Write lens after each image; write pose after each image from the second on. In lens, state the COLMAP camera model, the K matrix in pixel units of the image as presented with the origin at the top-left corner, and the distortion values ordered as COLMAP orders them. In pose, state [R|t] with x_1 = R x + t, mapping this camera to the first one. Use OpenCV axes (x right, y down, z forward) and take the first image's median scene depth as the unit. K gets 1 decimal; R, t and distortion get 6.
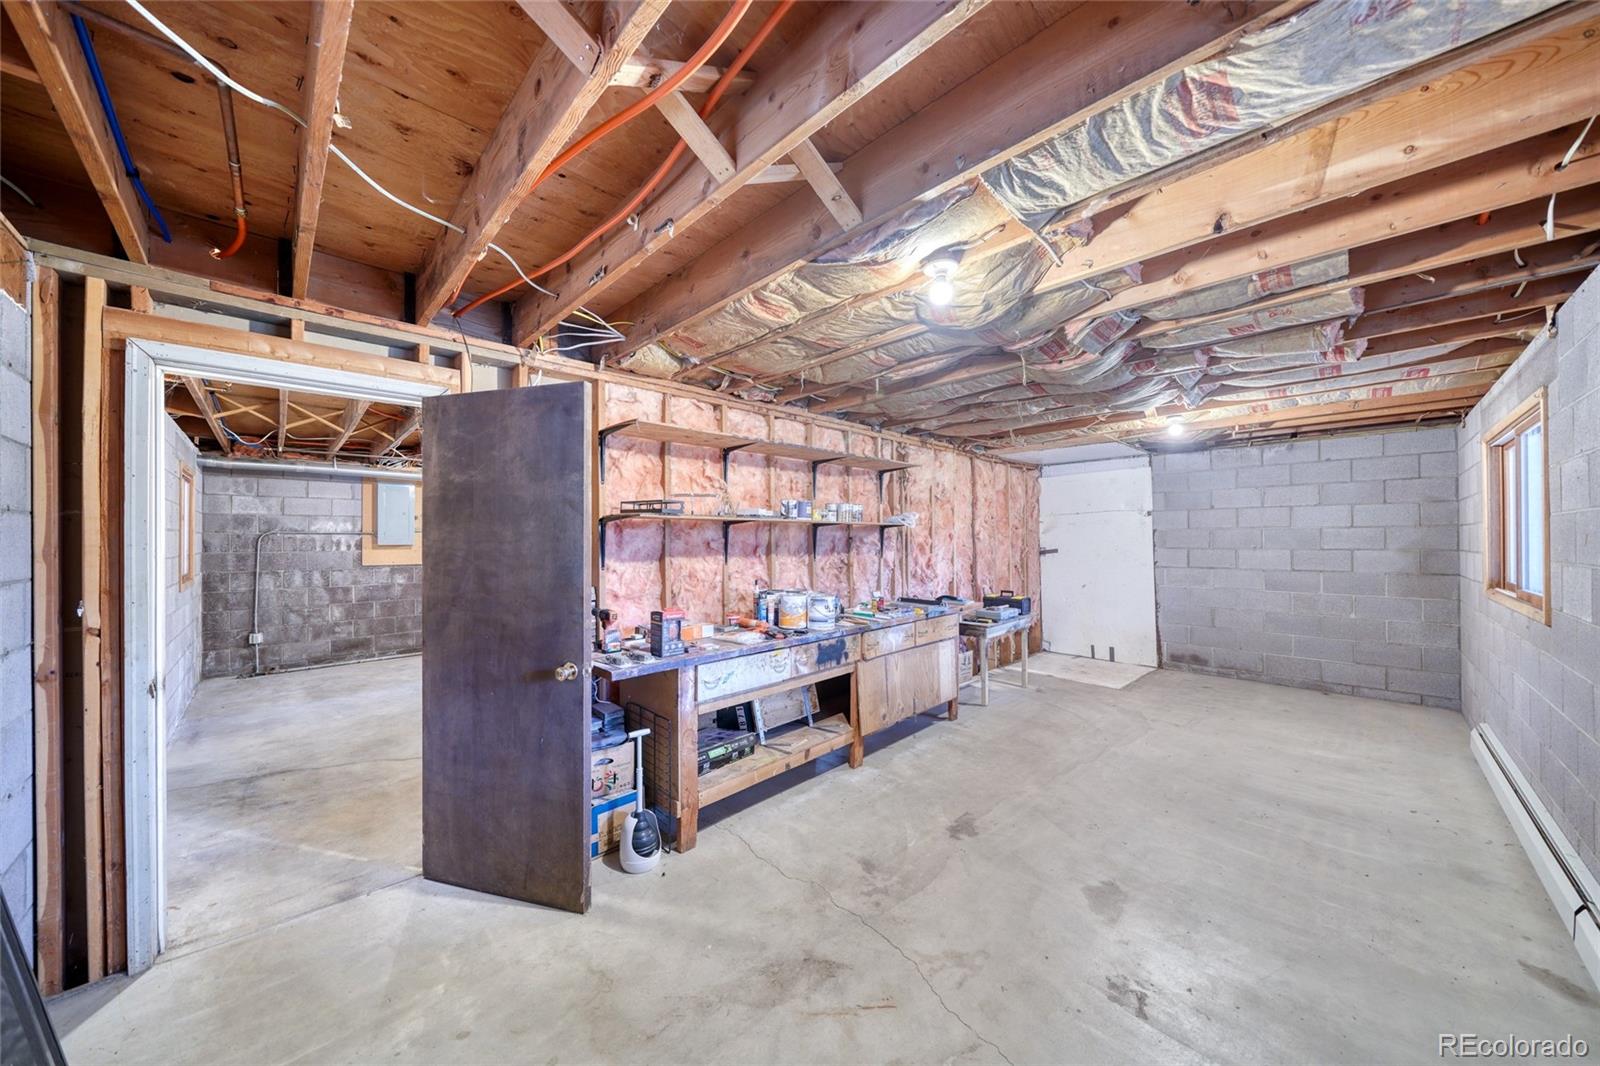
lens RADIAL K [[552.7, 0, 799.8], [0, 552.7, 534.5], [0, 0, 1]] dist [-0.000169, -0.000057]
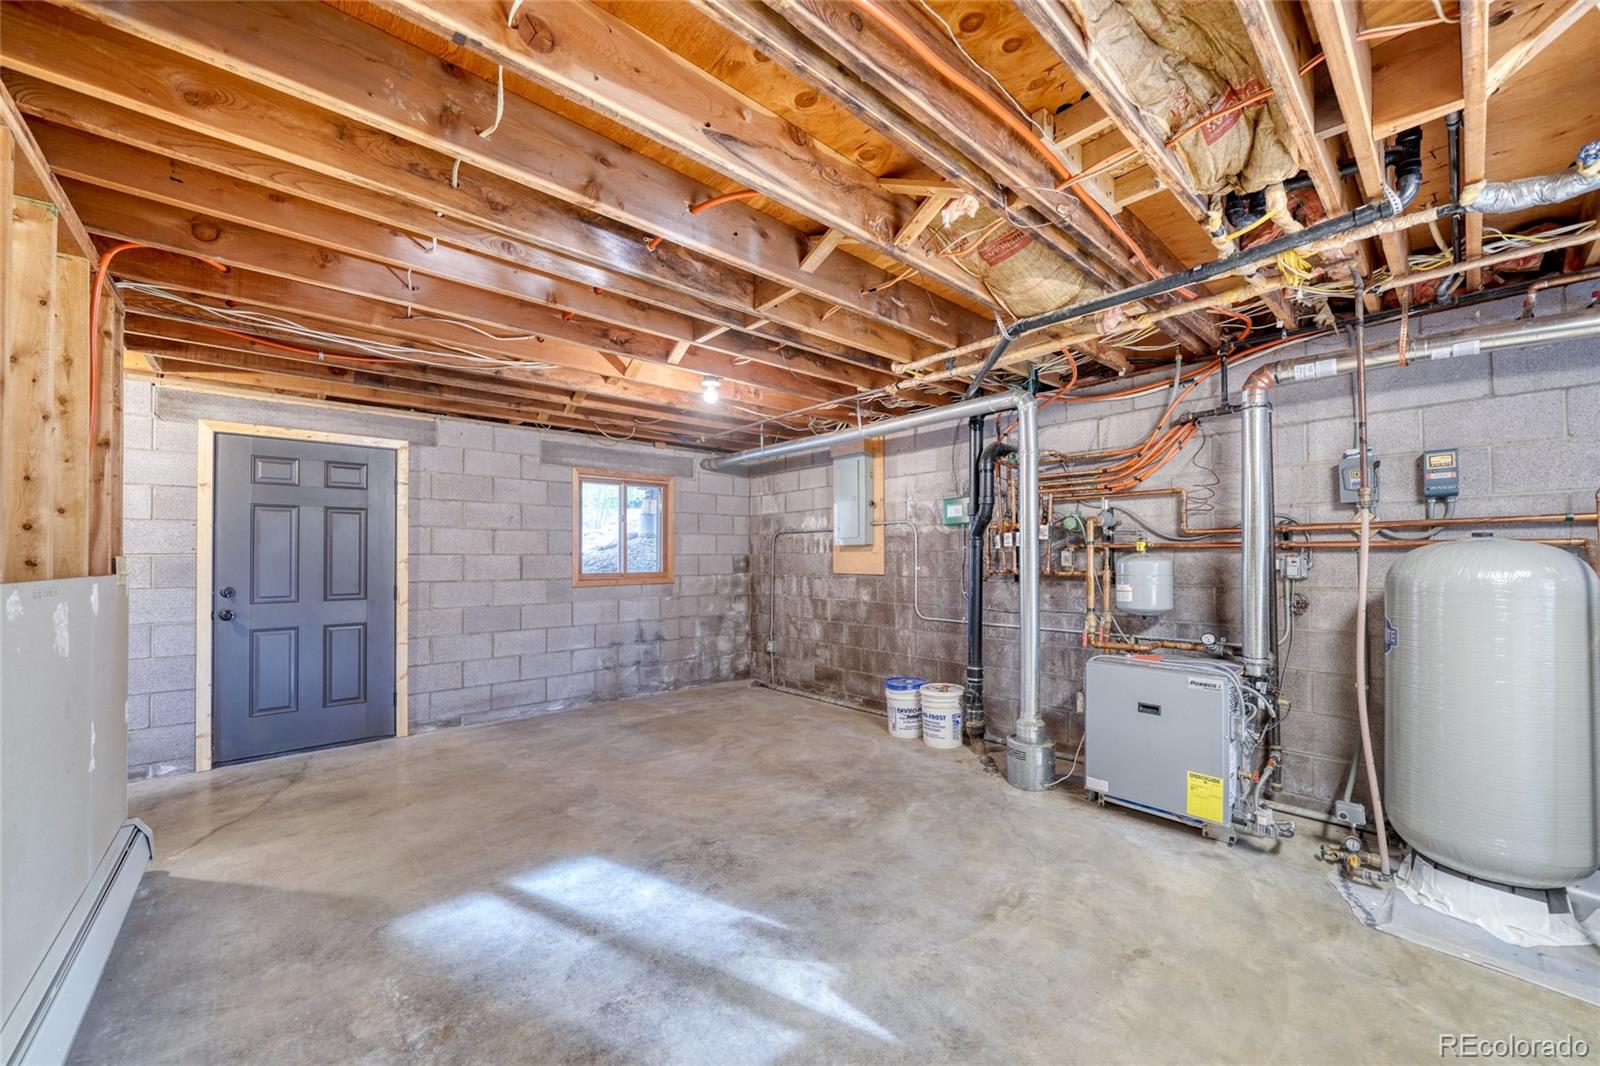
lens RADIAL K [[593.3, 0, 794.4], [0, 593.3, 547.1], [0, 0, 1]] dist [-0.001885, -0.000054]
pose [[-0.046820, -0.013857, -0.998807, 0.019424], [0.016050, 0.999764, -0.014622, 0.034069], [0.998774, -0.016715, -0.046586, 1.046379]]
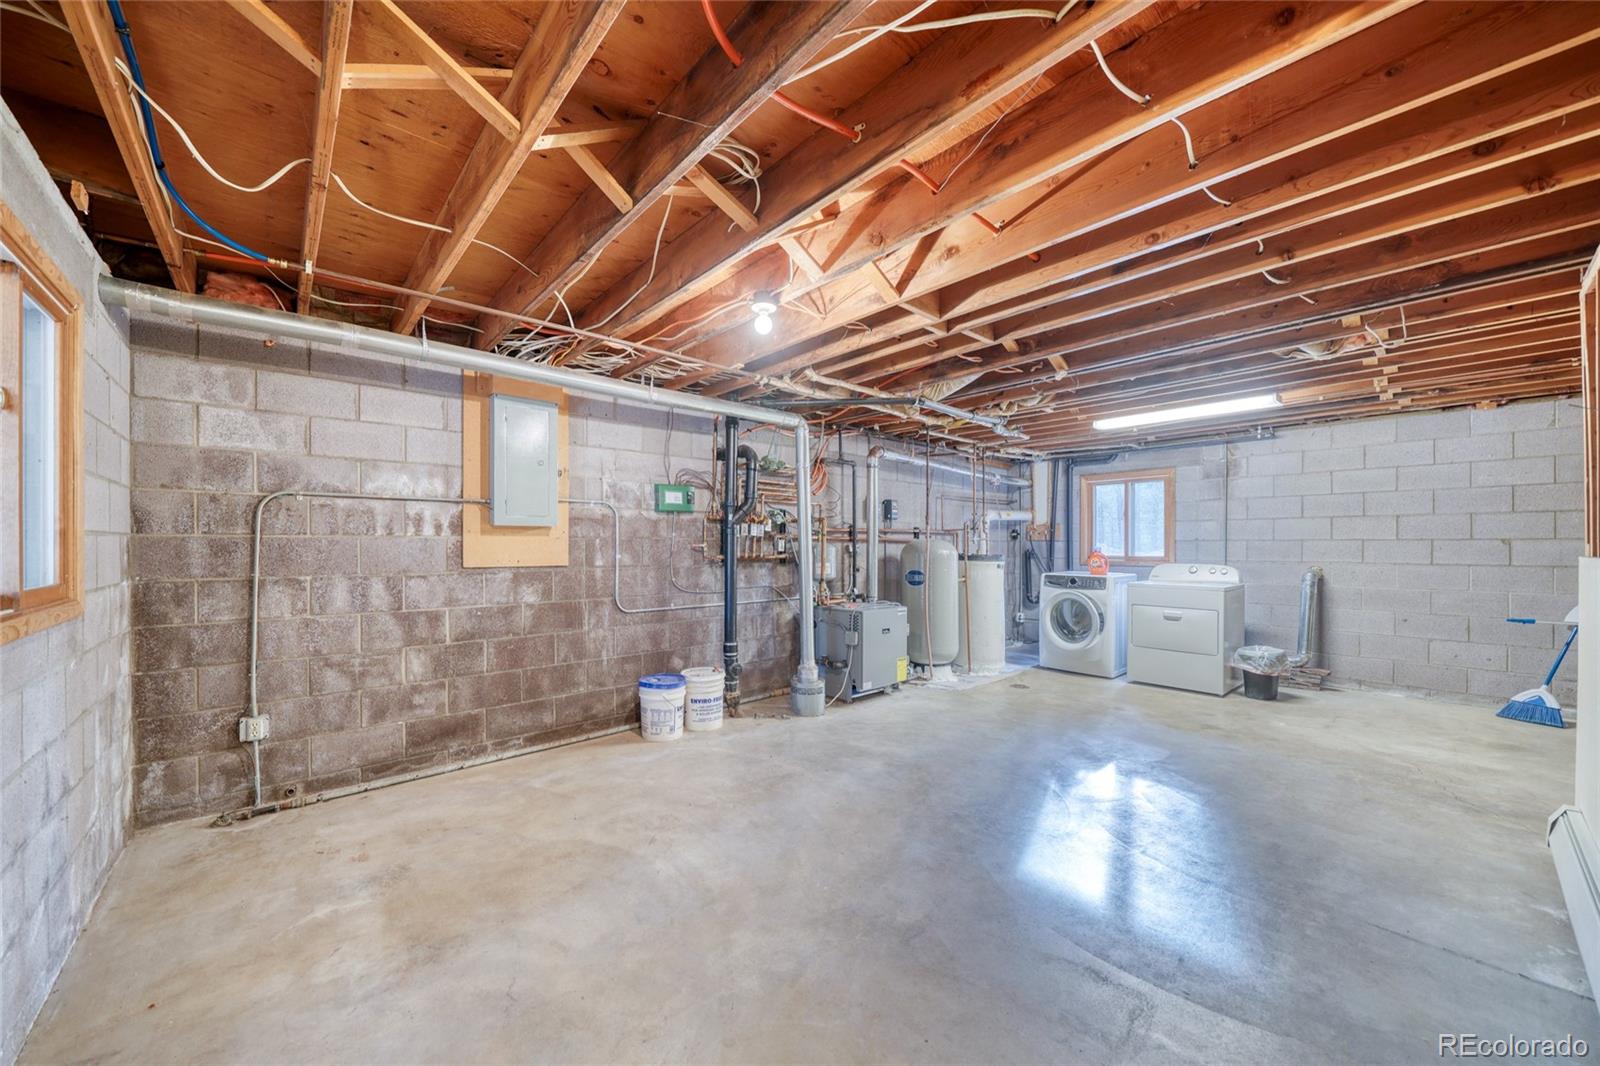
lens RADIAL K [[593.3, 0, 797.0], [0, 593.3, 545.9], [0, 0, 1]] dist [-0.001885, -0.000054]
pose [[0.999028, 0.002330, -0.044013, -0.503881], [-0.001875, 0.999944, 0.010394, 0.033452], [0.044035, -0.010301, 0.998977, 0.520535]]
